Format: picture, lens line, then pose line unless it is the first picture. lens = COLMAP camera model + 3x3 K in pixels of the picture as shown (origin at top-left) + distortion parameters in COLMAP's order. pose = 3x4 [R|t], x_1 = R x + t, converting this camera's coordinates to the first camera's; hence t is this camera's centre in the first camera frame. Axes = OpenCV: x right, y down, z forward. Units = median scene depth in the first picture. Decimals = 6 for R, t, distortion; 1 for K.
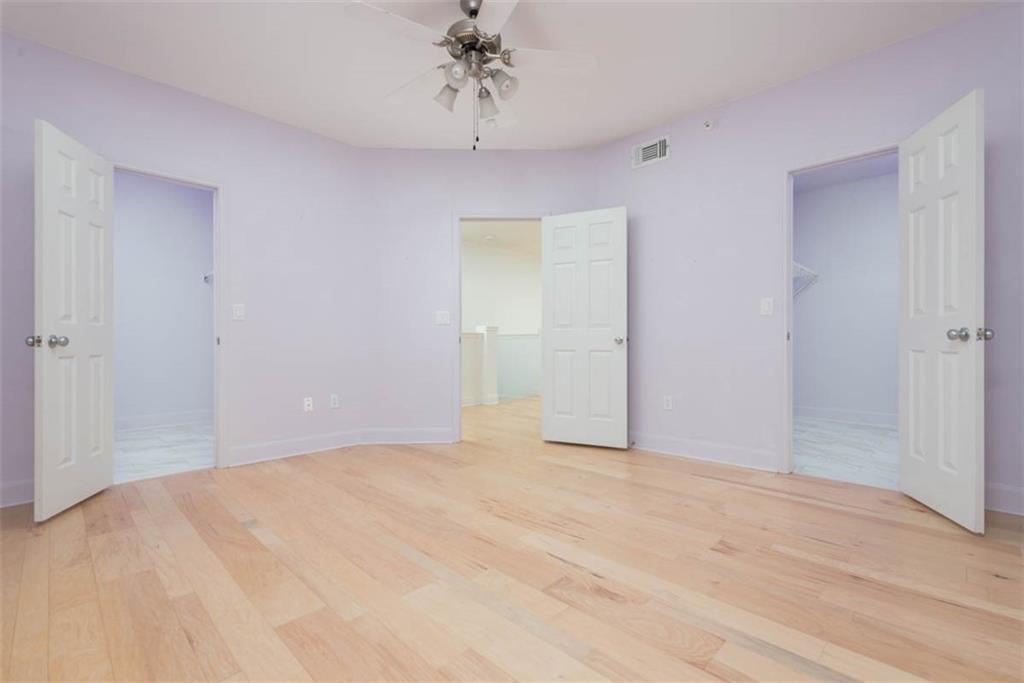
lens RADIAL K [[444.8, 0, 513.6], [0, 444.8, 343.5], [0, 0, 1]] dist [0.004698, 0.000182]
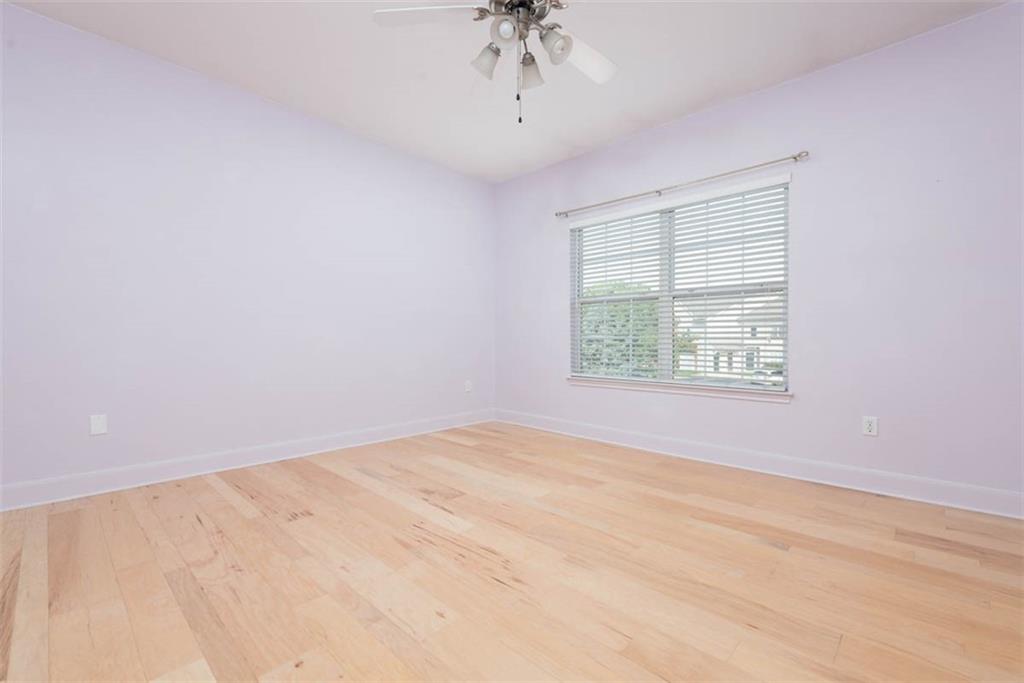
lens RADIAL K [[434.4, 0, 511.1], [0, 434.4, 341.3], [0, 0, 1]] dist [0.012216, -0.001601]
pose [[-0.999920, 0.003269, -0.012216, -0.062399], [0.003168, 0.999961, 0.008268, -0.005017], [0.012243, 0.008229, -0.999891, 1.978947]]
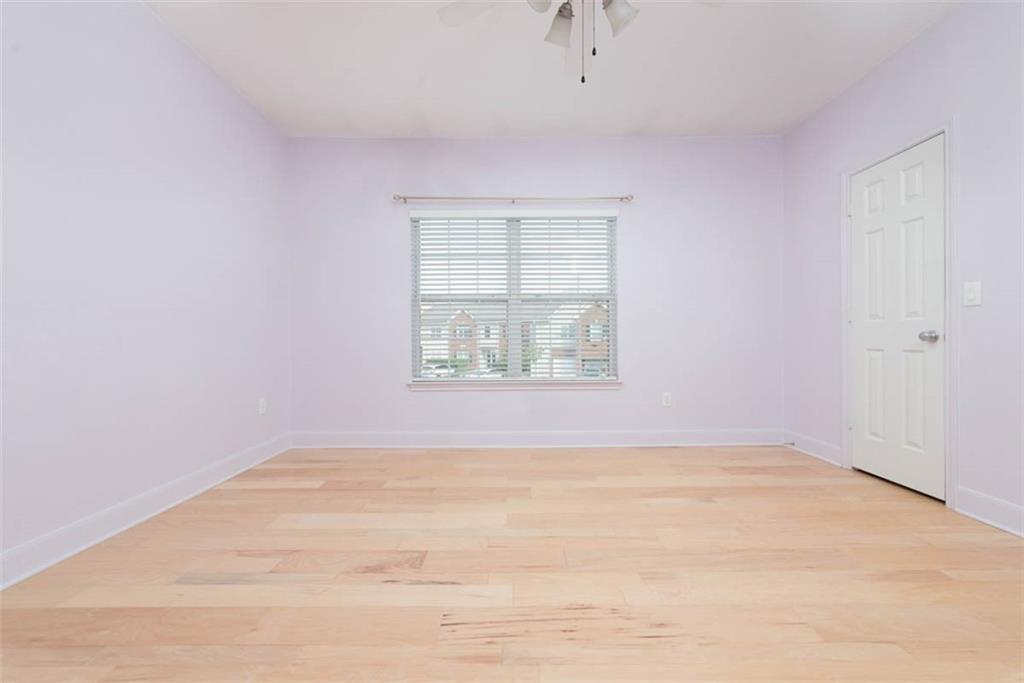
lens RADIAL K [[406.0, 0, 510.4], [0, 406.0, 341.6], [0, 0, 1]] dist [0.006991, -0.000628]
pose [[-0.715559, 0.011551, -0.698457, 0.503381], [0.006715, 0.999931, 0.009657, -0.006645], [0.698520, 0.002221, -0.715587, 1.484997]]
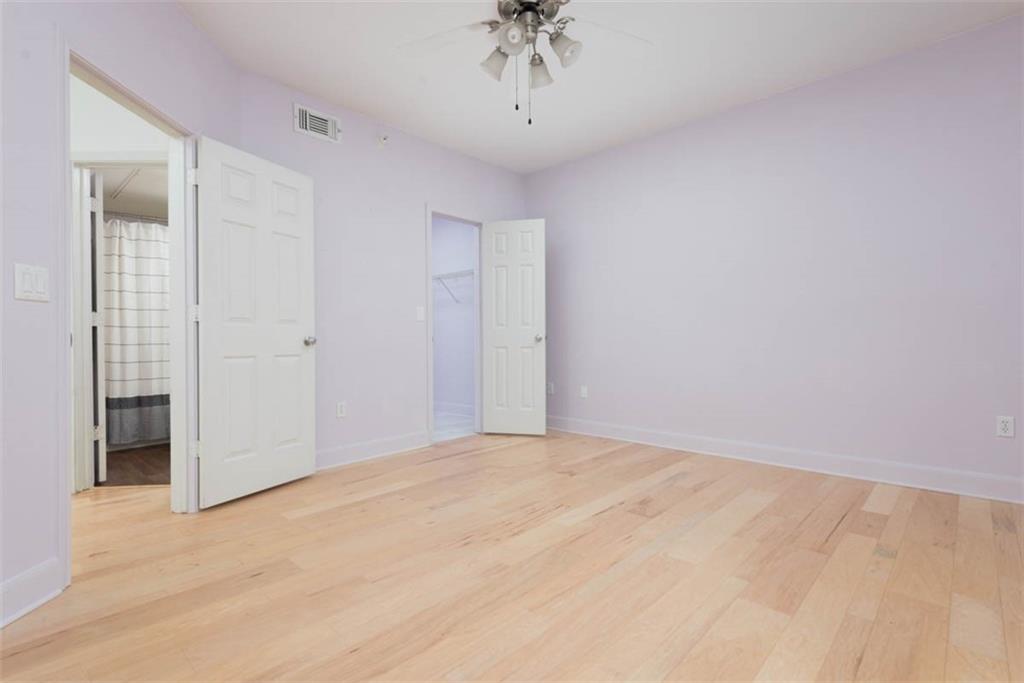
lens RADIAL K [[487.8, 0, 511.2], [0, 487.8, 337.5], [0, 0, 1]] dist [0.009587, 0.000184]
pose [[-0.006624, 0.007779, 0.999948, -1.124901], [0.016277, 0.999838, -0.007670, -0.002063], [-0.999846, 0.016226, -0.006749, 1.109394]]
